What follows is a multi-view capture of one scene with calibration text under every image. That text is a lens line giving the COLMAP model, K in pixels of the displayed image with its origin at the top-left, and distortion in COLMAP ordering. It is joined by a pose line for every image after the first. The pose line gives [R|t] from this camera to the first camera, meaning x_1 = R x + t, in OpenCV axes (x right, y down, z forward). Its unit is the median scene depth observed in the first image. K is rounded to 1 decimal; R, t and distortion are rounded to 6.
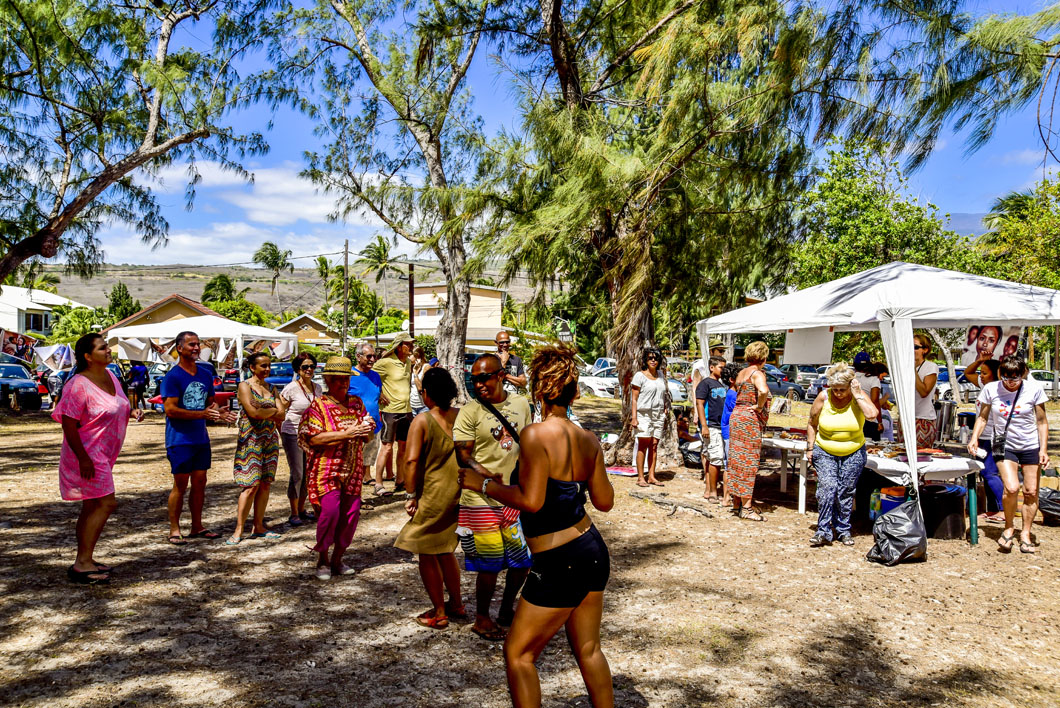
lens RADIAL K [[954.3, 0, 530.0], [0, 954.3, 354.0], [0, 0, 1]] dist [0.001534, 0.086368]
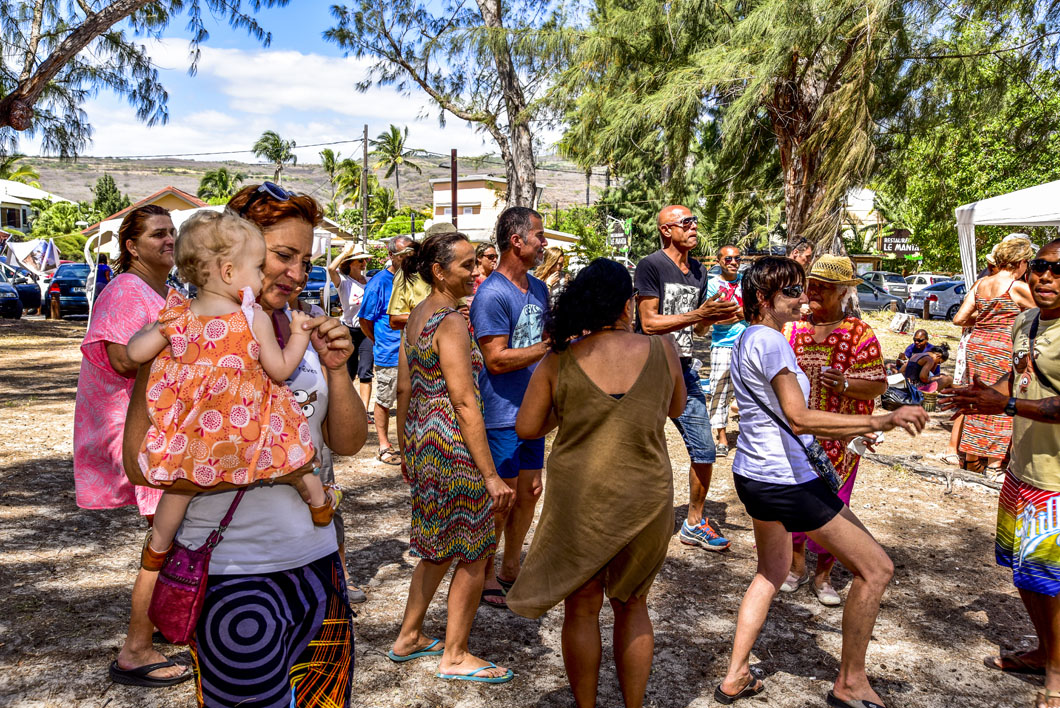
lens RADIAL K [[1034.9, 0, 530.0], [0, 1034.9, 354.0], [0, 0, 1]] dist [-0.003275, 0.197376]
pose [[0.999773, 0.009487, -0.019094, -0.046213], [-0.007713, 0.995827, 0.090933, 0.001755], [0.019877, -0.090765, 0.995674, 0.094256]]
